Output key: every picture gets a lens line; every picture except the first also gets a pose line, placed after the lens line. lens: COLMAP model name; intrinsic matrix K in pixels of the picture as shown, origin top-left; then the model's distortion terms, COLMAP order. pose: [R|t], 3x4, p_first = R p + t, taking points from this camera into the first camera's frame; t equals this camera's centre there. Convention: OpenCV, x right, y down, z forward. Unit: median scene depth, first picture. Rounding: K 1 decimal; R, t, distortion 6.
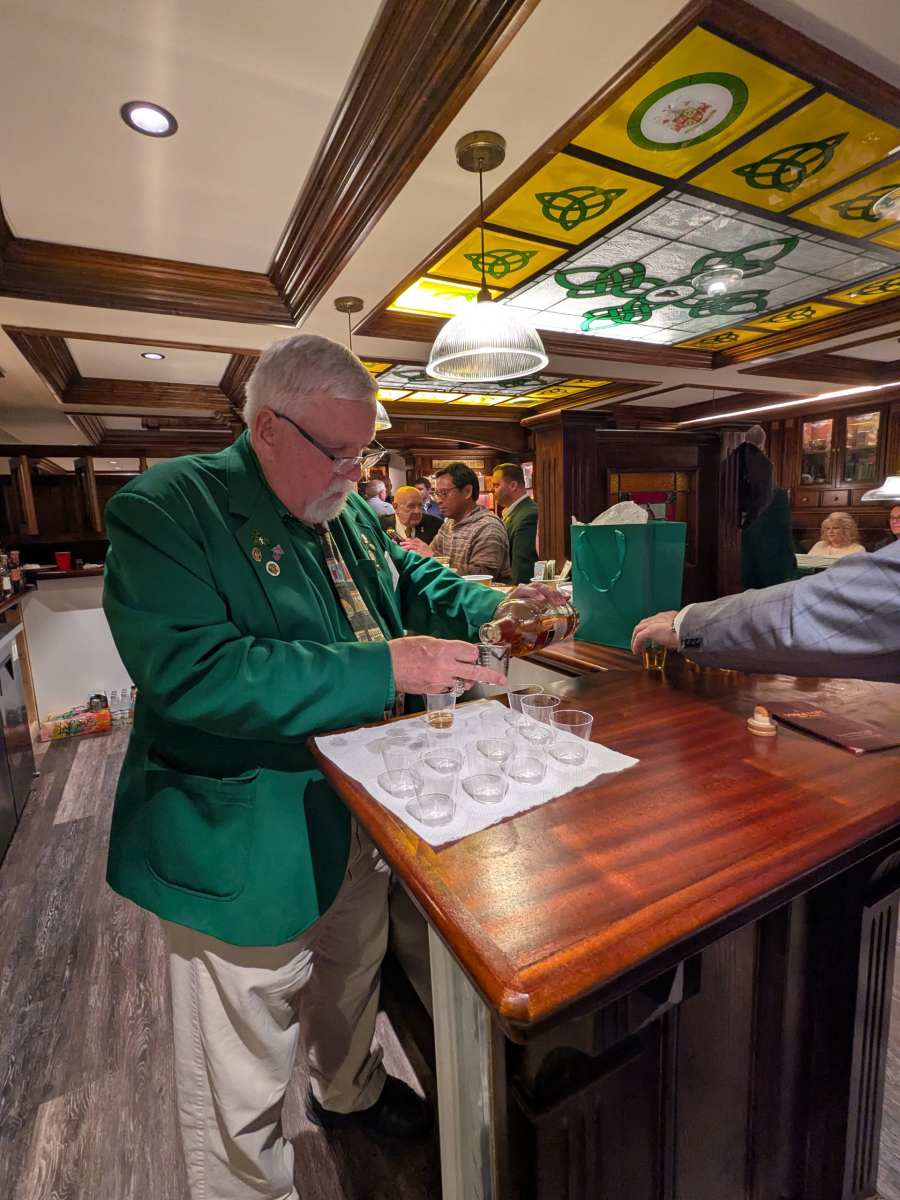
lens RADIAL K [[558.4, 0, 450.5], [0, 558.4, 596.7], [0, 0, 1]] dist [0.004669, 0.000394]
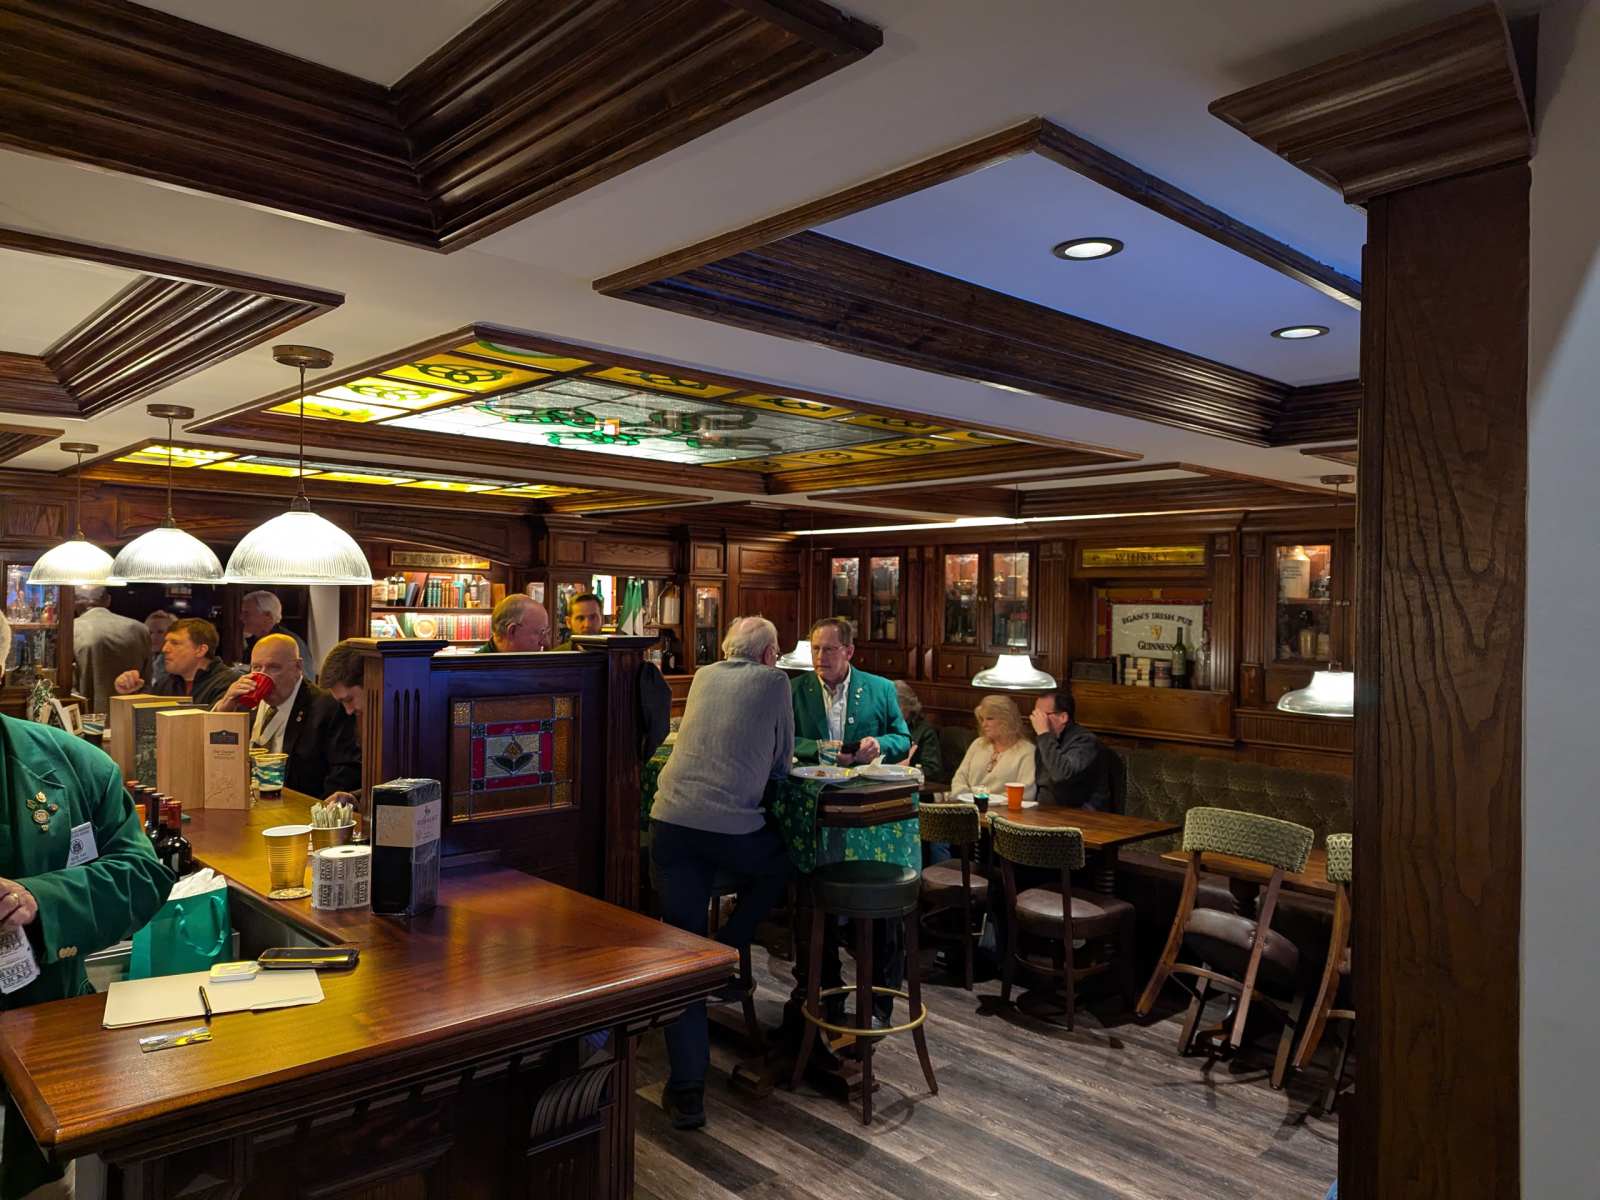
lens RADIAL K [[1130.5, 0, 800.7], [0, 1130.5, 601.5], [0, 0, 1]] dist [0.010253, 0.001820]
pose [[0.957161, 0.060735, 0.283114, 0.085919], [-0.013610, 0.986111, -0.165531, -0.026986], [-0.289235, 0.154587, 0.944694, -0.250809]]
